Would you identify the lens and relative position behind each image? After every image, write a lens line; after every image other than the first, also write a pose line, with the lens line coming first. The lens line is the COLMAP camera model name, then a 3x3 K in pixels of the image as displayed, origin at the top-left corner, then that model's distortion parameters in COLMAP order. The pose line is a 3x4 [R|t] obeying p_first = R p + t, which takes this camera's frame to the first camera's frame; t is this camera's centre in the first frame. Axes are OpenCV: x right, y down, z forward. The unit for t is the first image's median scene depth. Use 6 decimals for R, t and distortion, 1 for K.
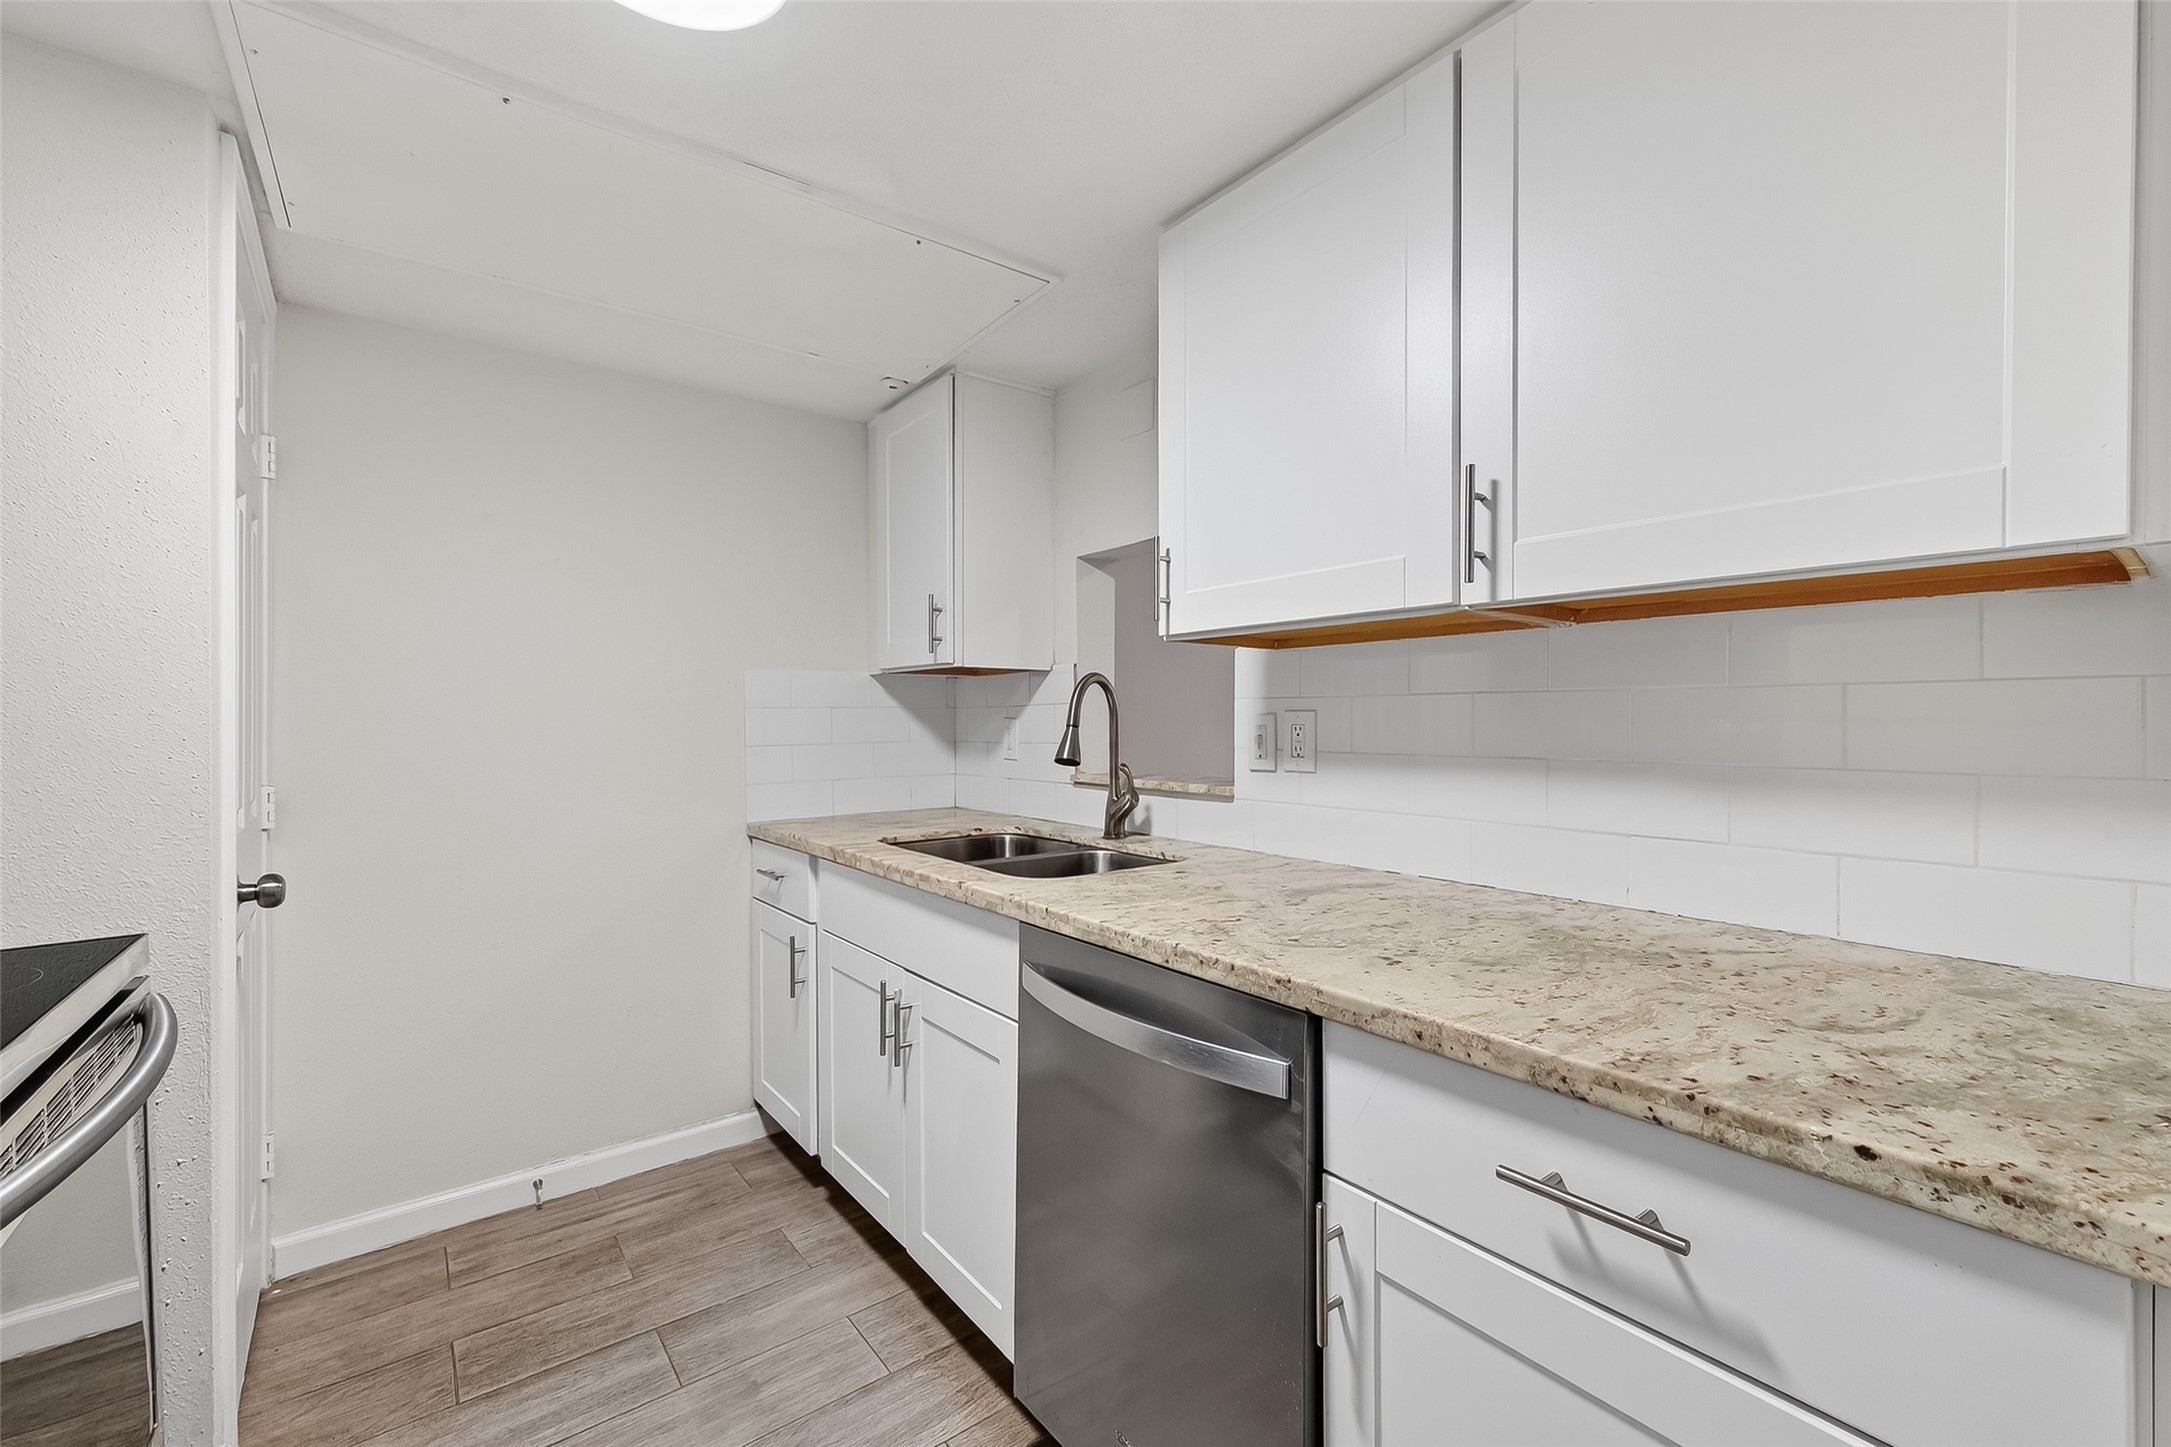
lens RADIAL K [[883.0, 0, 1086.5], [0, 883.0, 719.2], [0, 0, 1]] dist [0.001173, 0.000278]
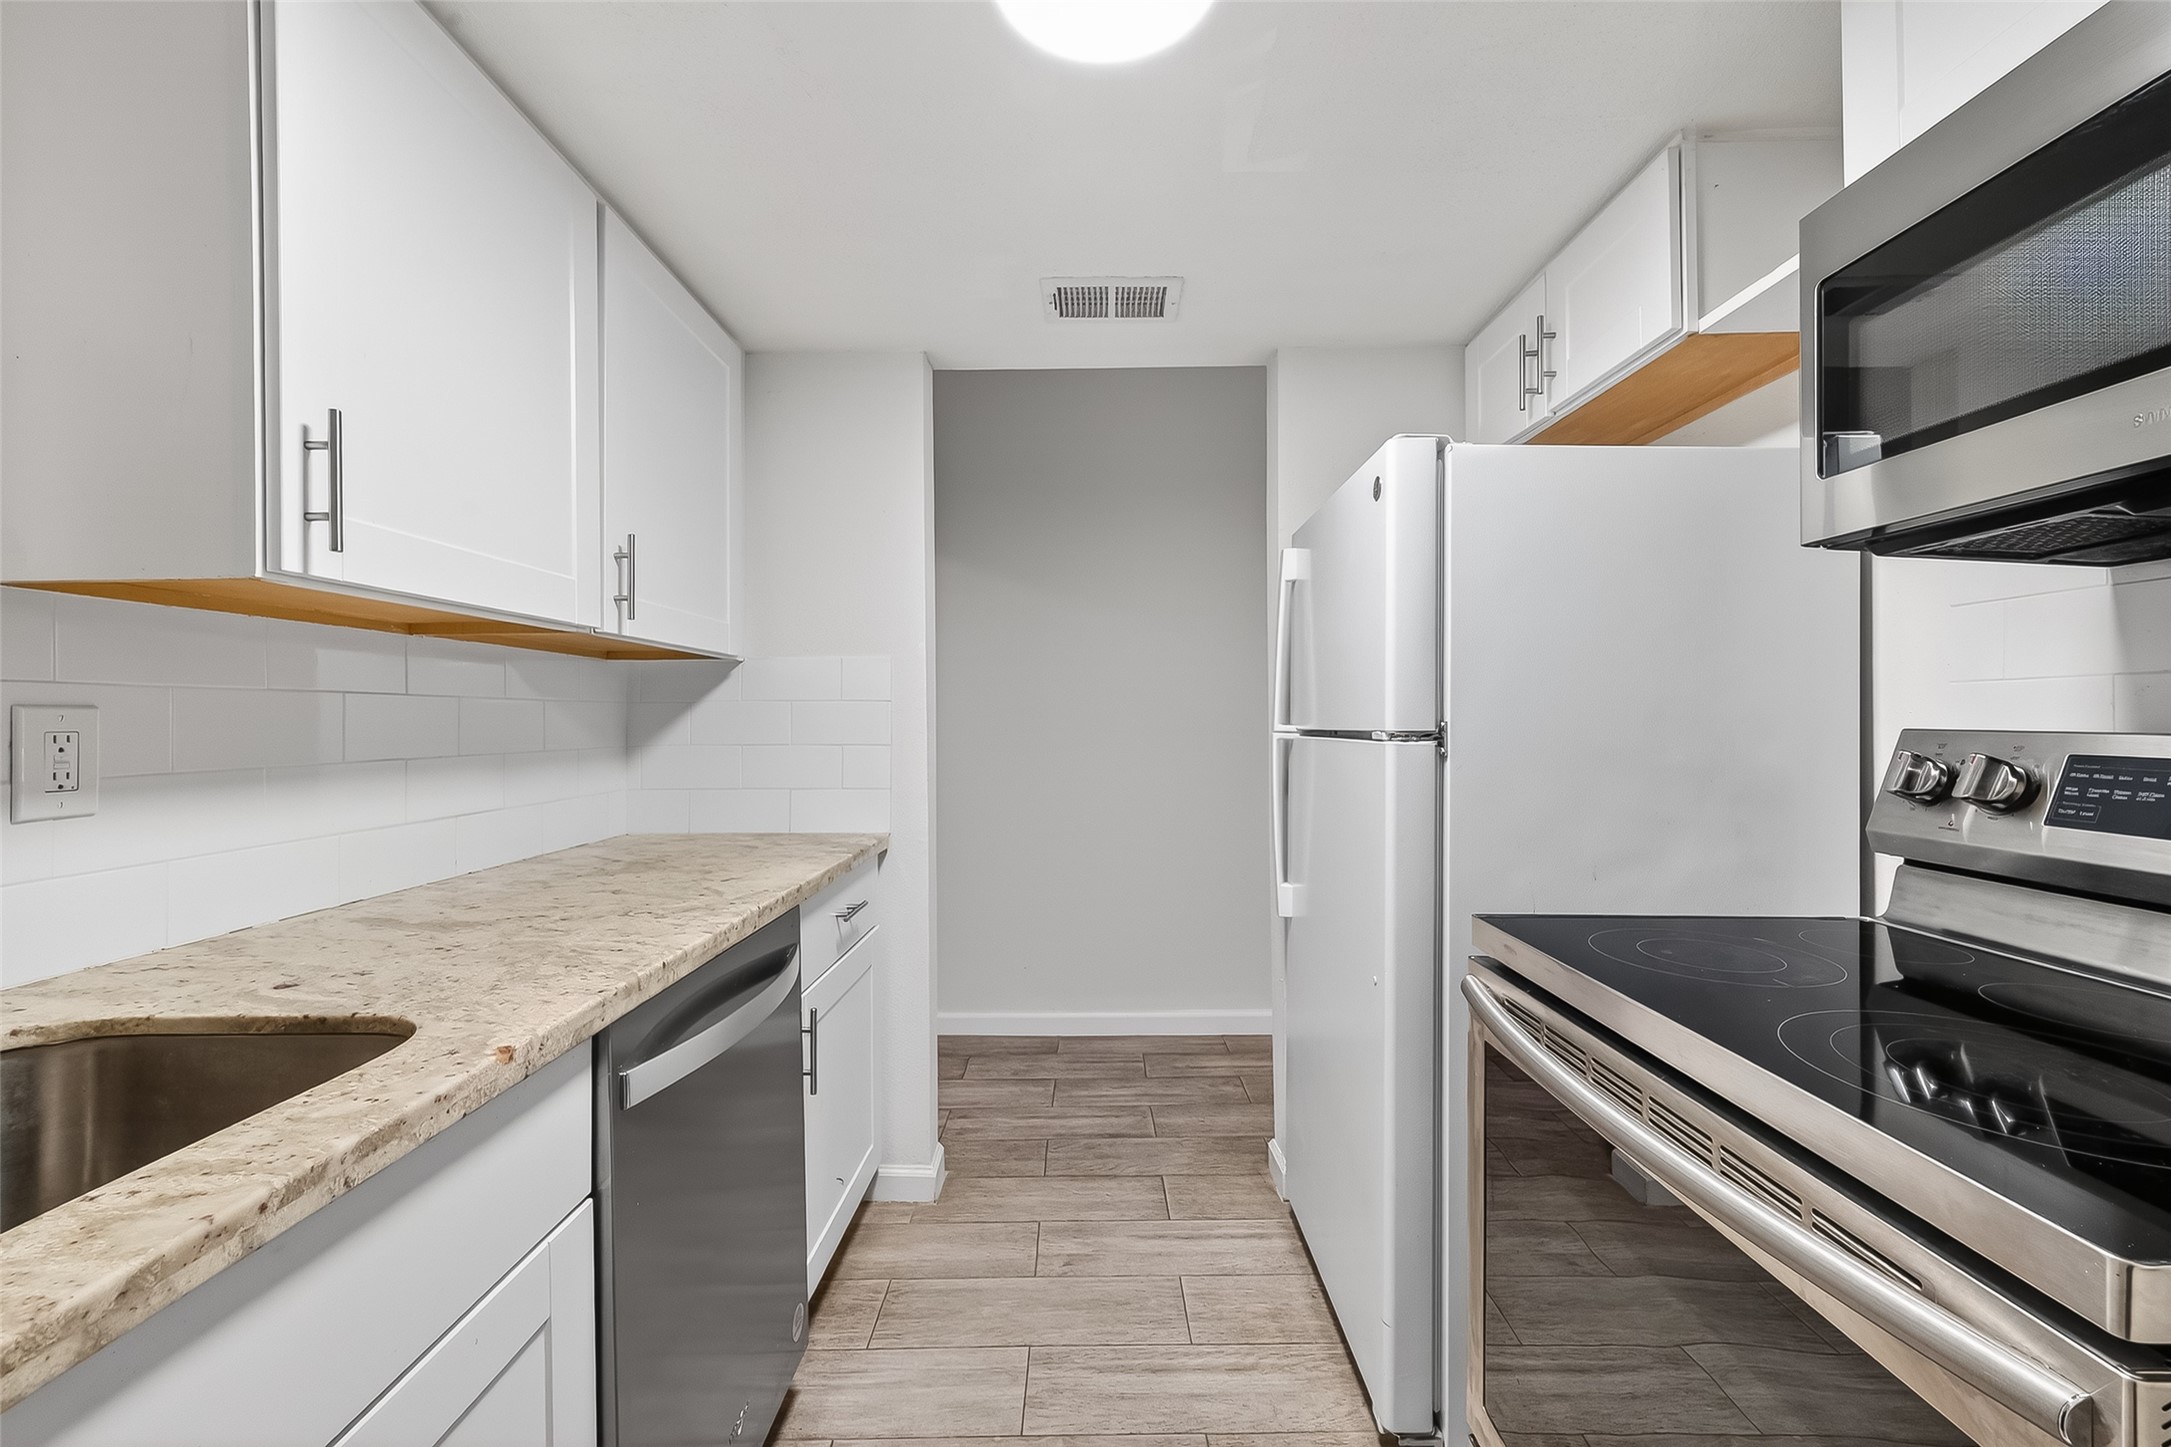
lens RADIAL K [[865.5, 0, 1087.8], [0, 865.5, 710.4], [0, 0, 1]] dist [0.001313, 0.000579]
pose [[-0.787818, 0.011755, 0.615796, -0.489214], [0.006813, 0.999923, -0.010371, 0.001912], [-0.615870, -0.003975, -0.787838, 0.829155]]
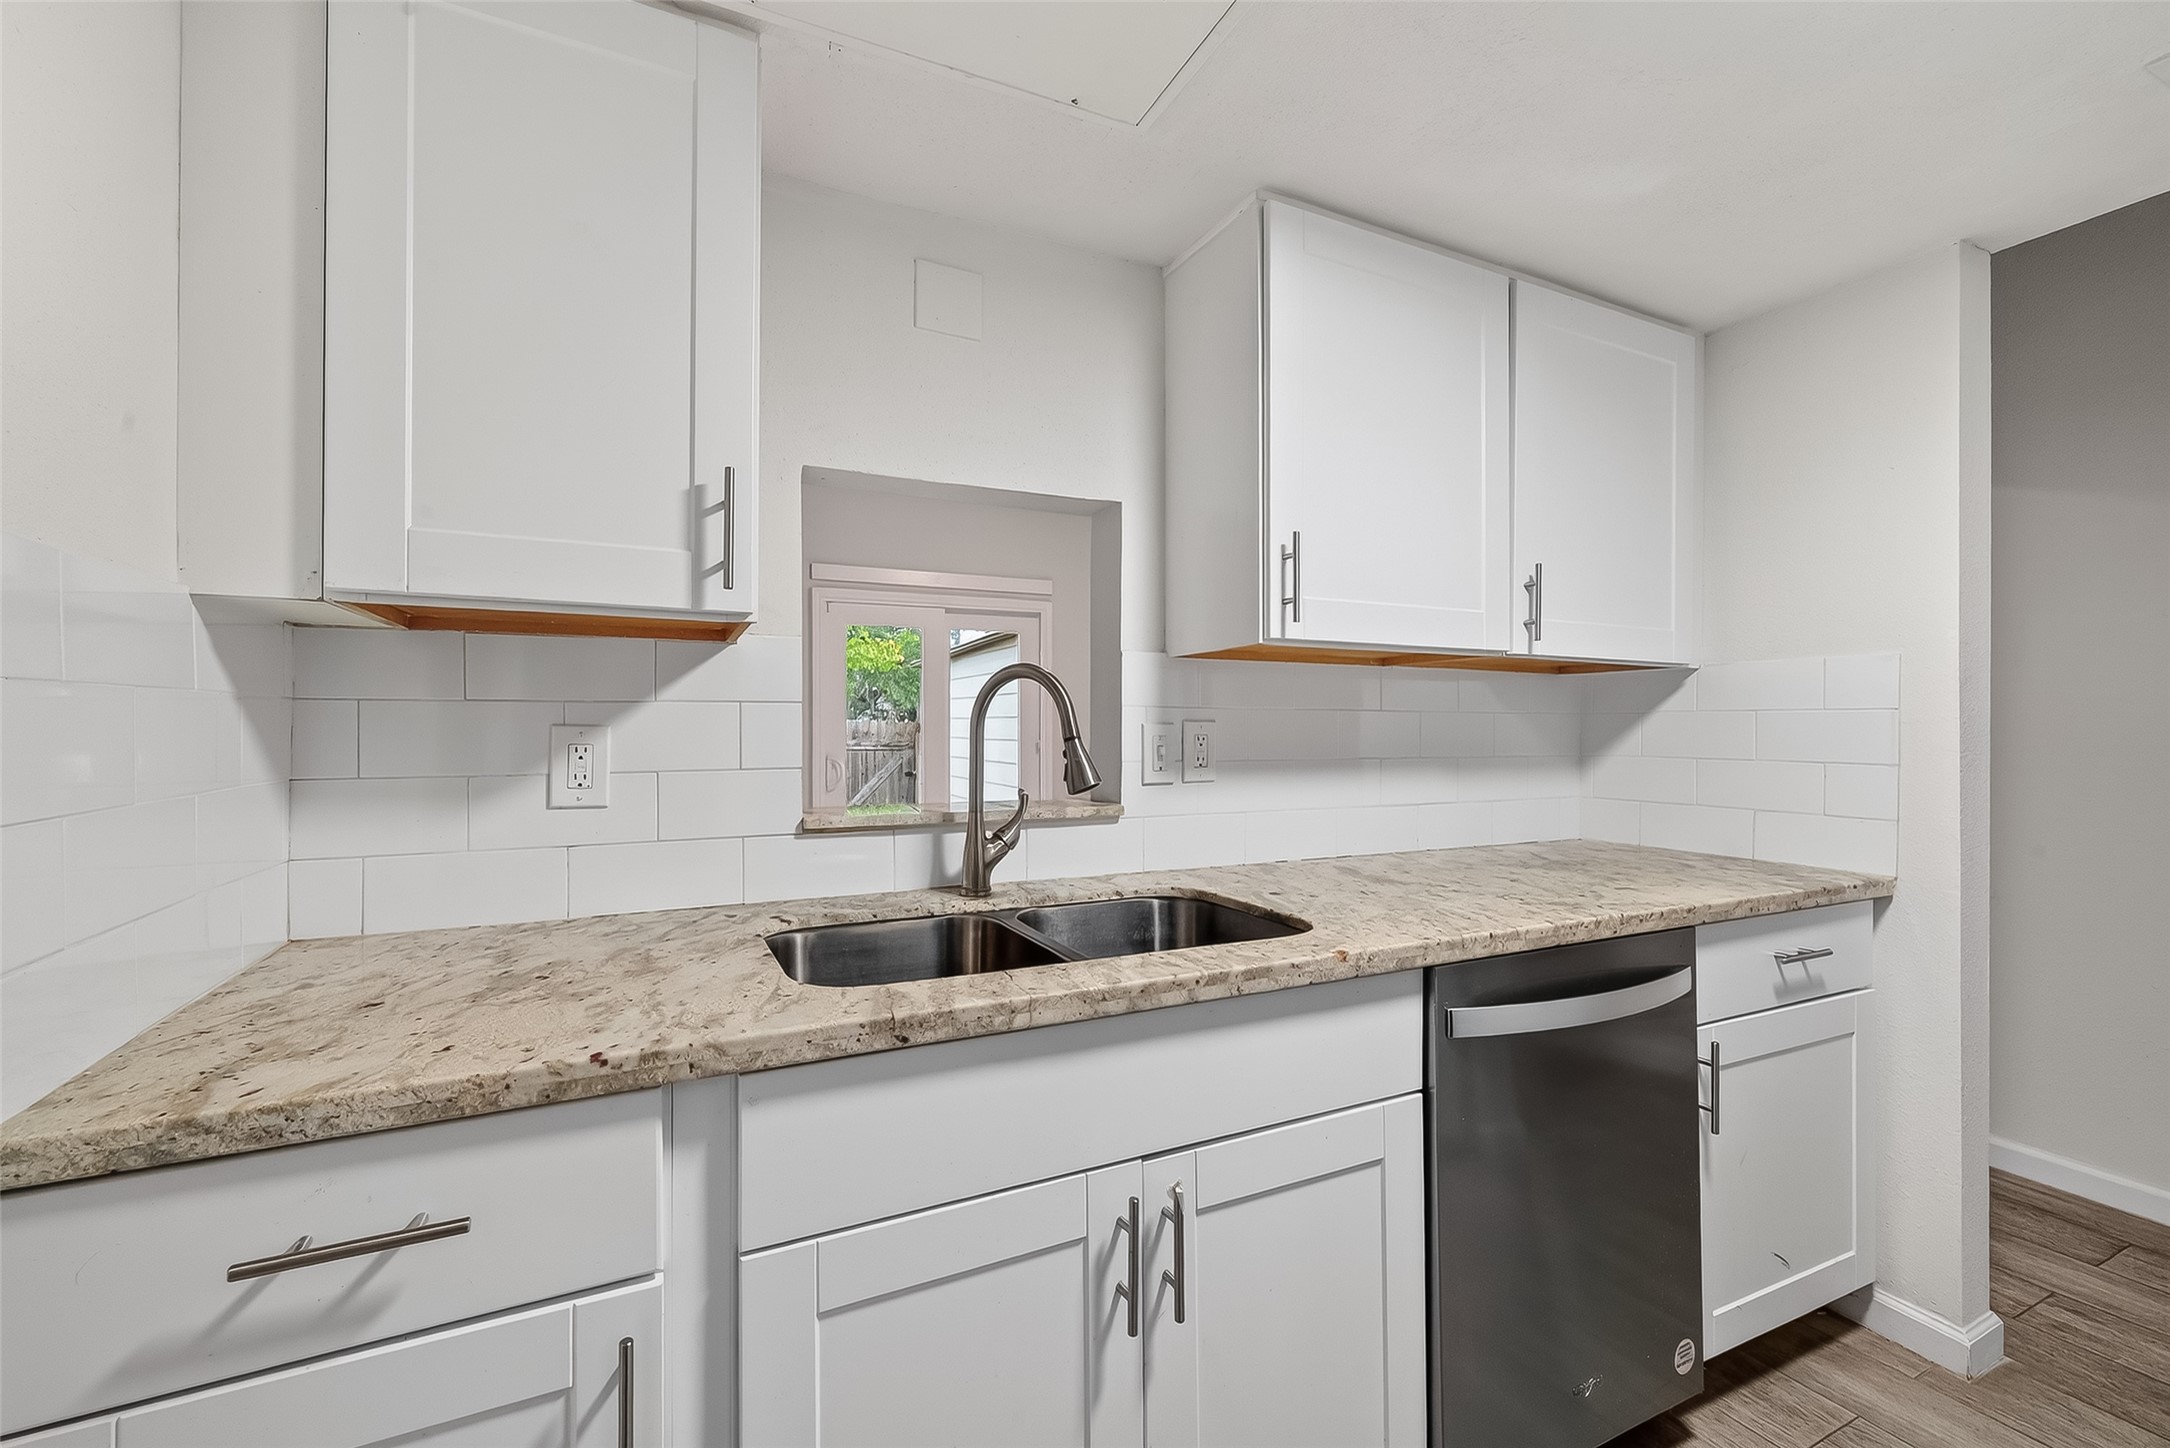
lens RADIAL K [[922.5, 0, 1085.0], [0, 922.5, 724.0], [0, 0, 1]] dist [0.001653, -0.000025]
pose [[0.204000, 0.006573, 0.978949, -0.657712], [-0.003717, 0.999975, -0.005940, 0.000163], [-0.978964, -0.002427, 0.204019, 0.738910]]
